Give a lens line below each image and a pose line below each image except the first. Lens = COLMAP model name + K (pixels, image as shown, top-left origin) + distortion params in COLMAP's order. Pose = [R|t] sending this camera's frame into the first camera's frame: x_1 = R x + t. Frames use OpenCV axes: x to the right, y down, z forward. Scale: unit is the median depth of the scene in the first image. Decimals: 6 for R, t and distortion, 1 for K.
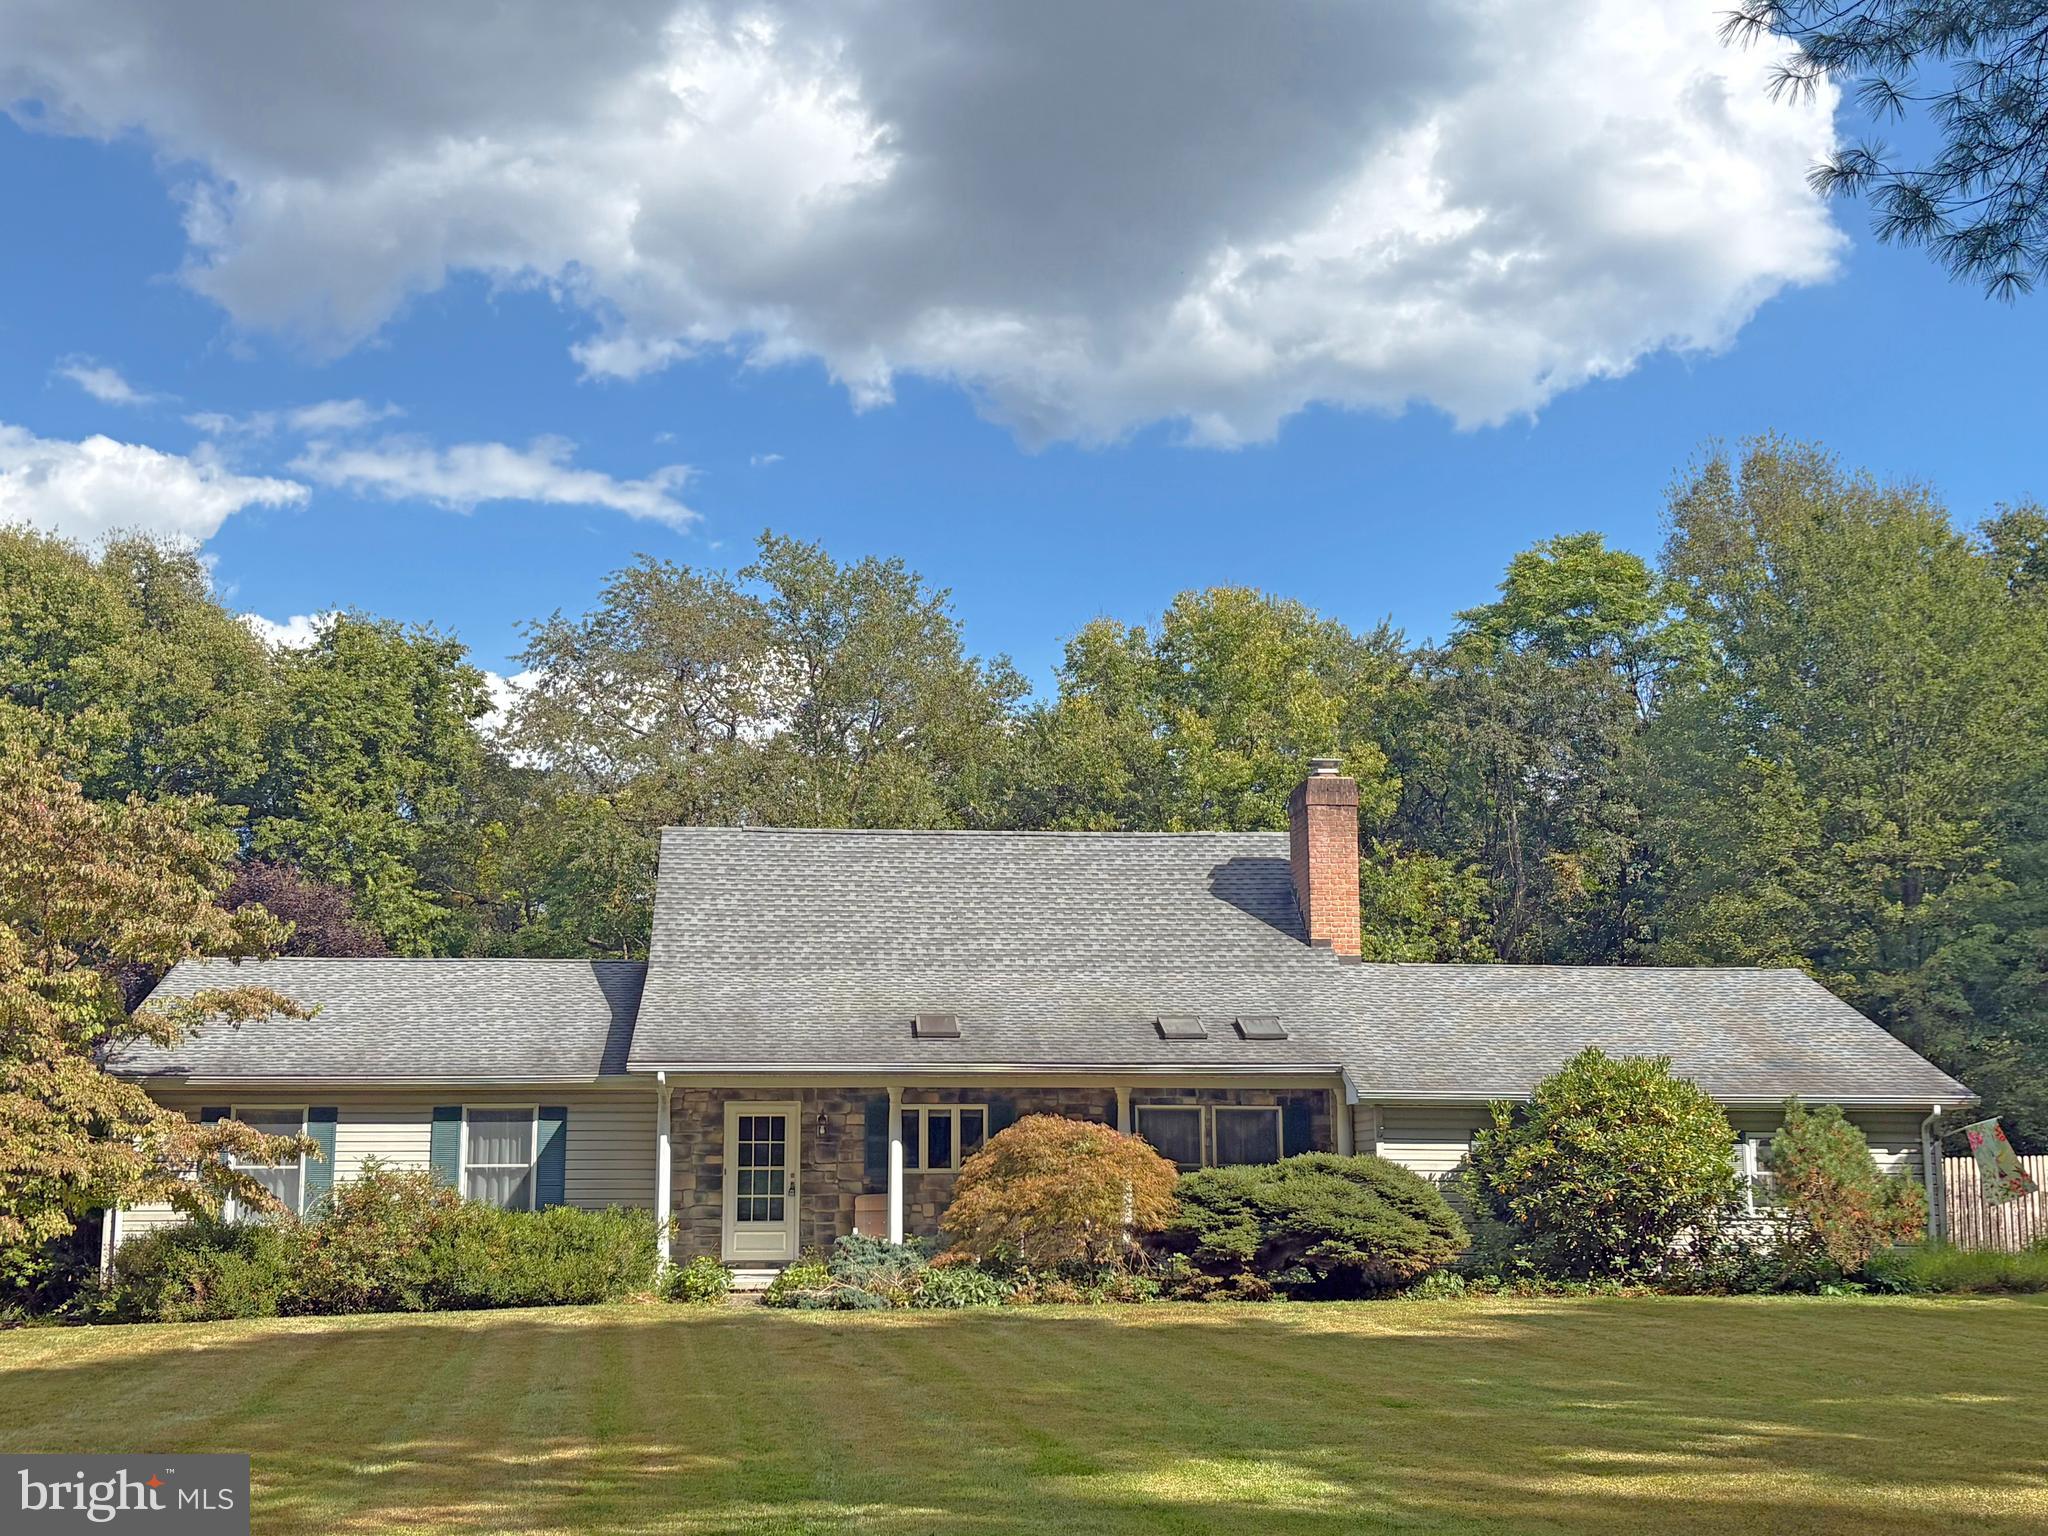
lens RADIAL K [[2221.5, 0, 1016.2], [0, 2221.5, 840.6], [0, 0, 1]] dist [0.175402, -0.684359]
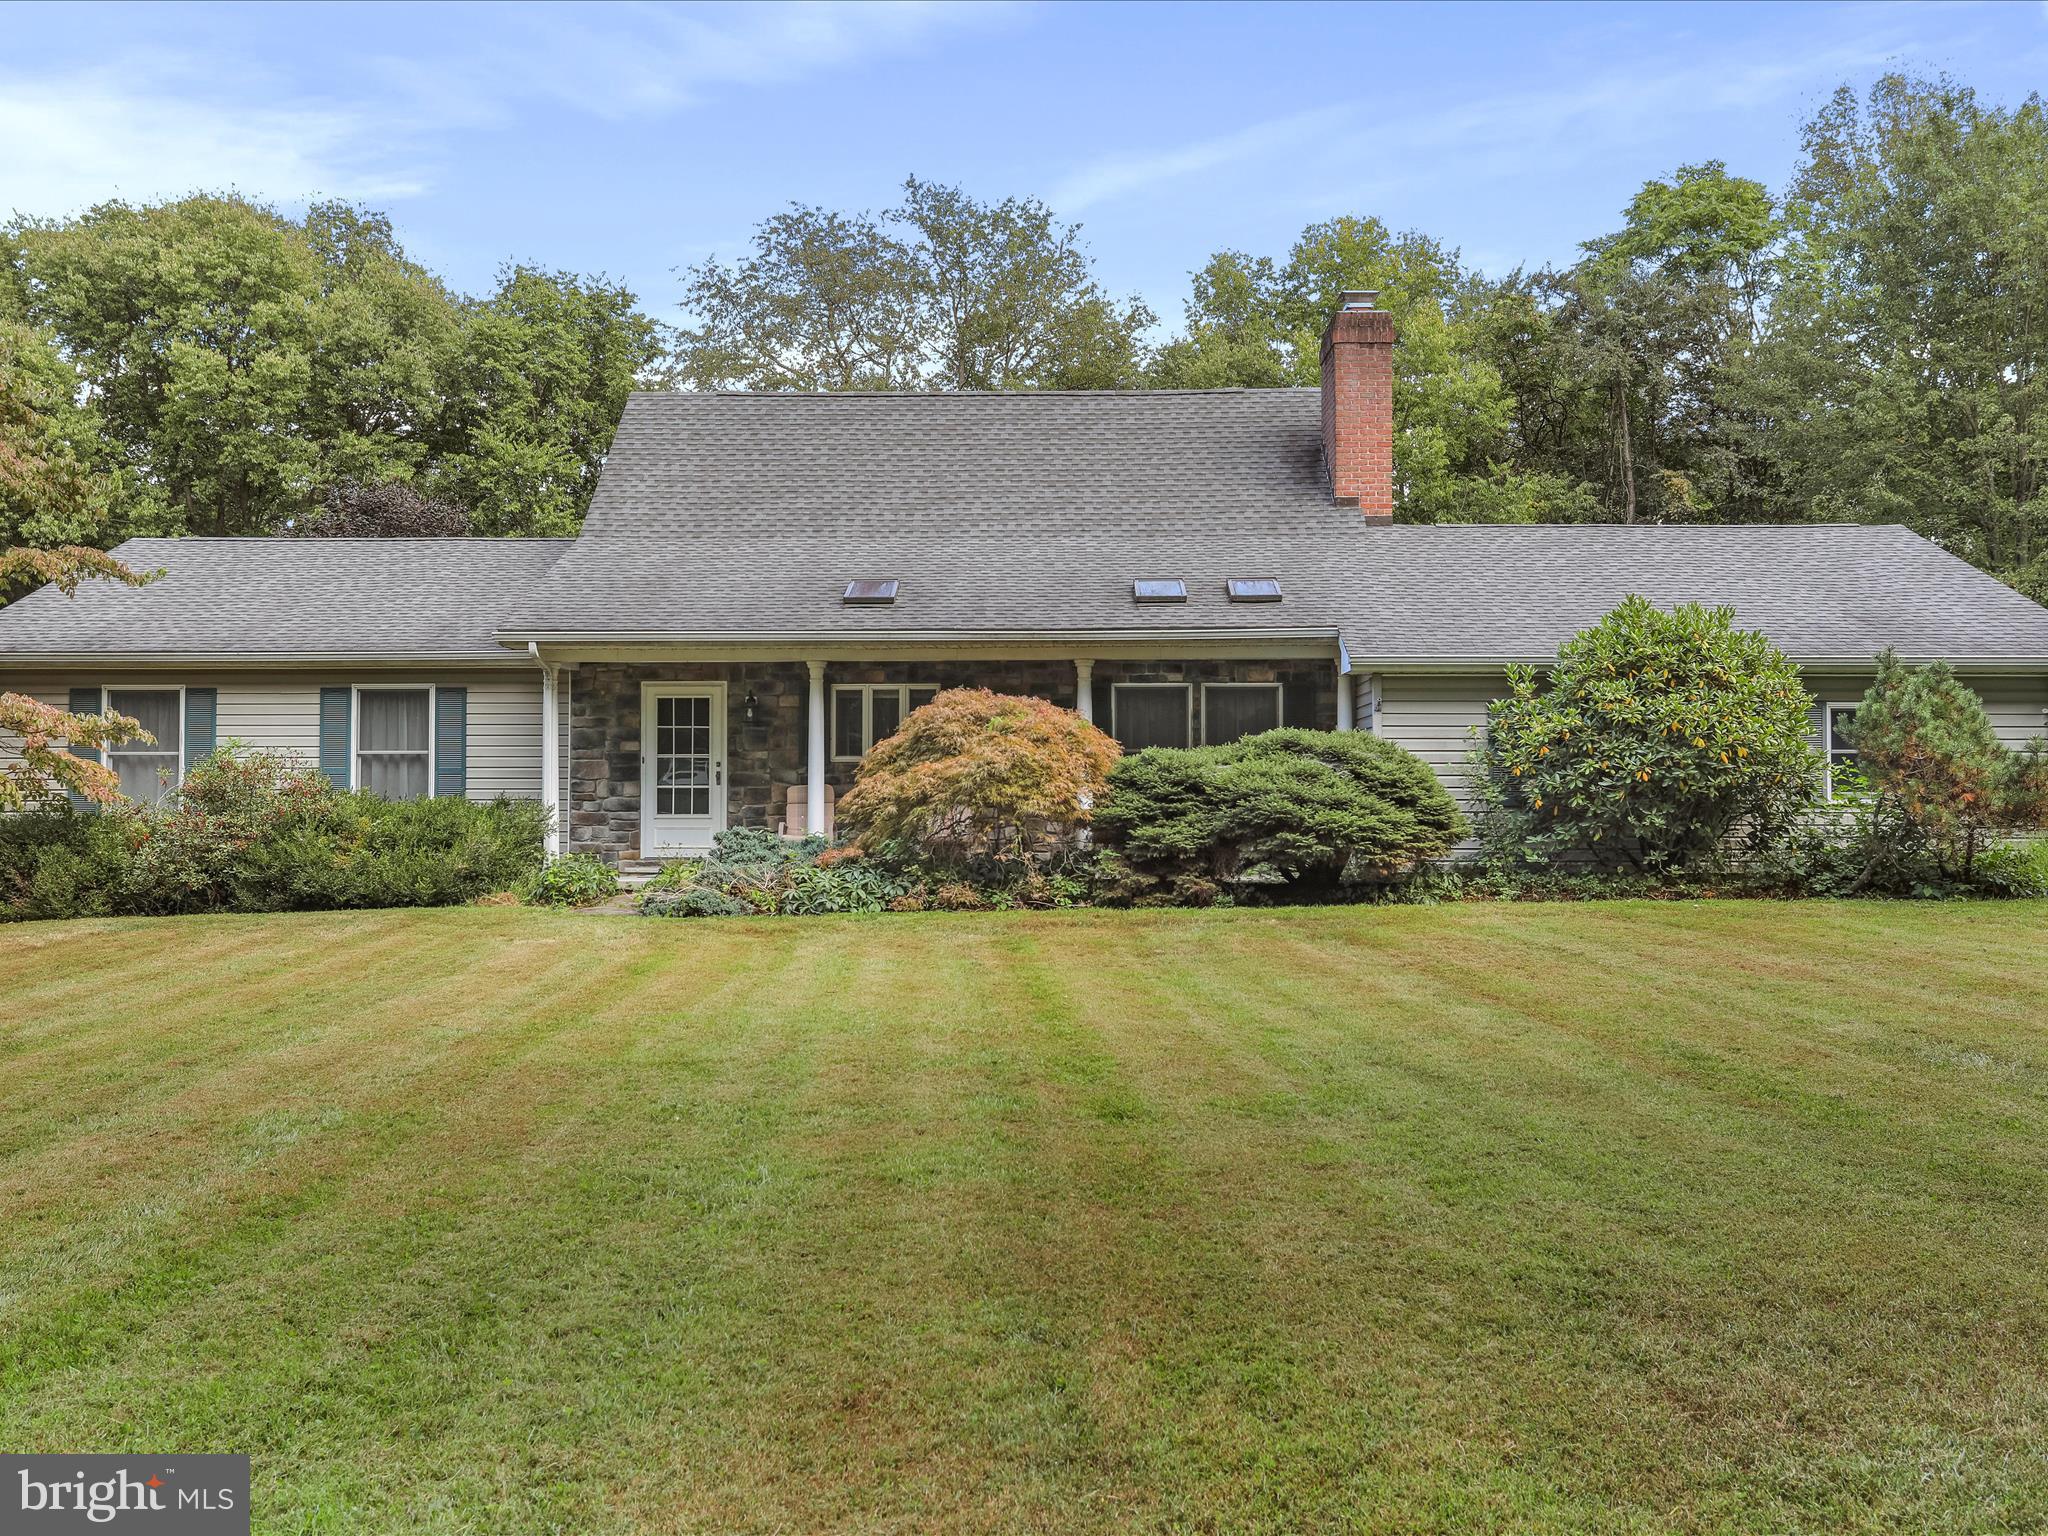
lens RADIAL K [[1968.1, 0, 1023.8], [0, 1968.1, 804.6], [0, 0, 1]] dist [0.006662, 0.000601]
pose [[0.996634, -0.002422, -0.081947, 0.084059], [0.015328, 0.987442, 0.157237, 0.045451], [0.080538, -0.157964, 0.984155, 0.241373]]
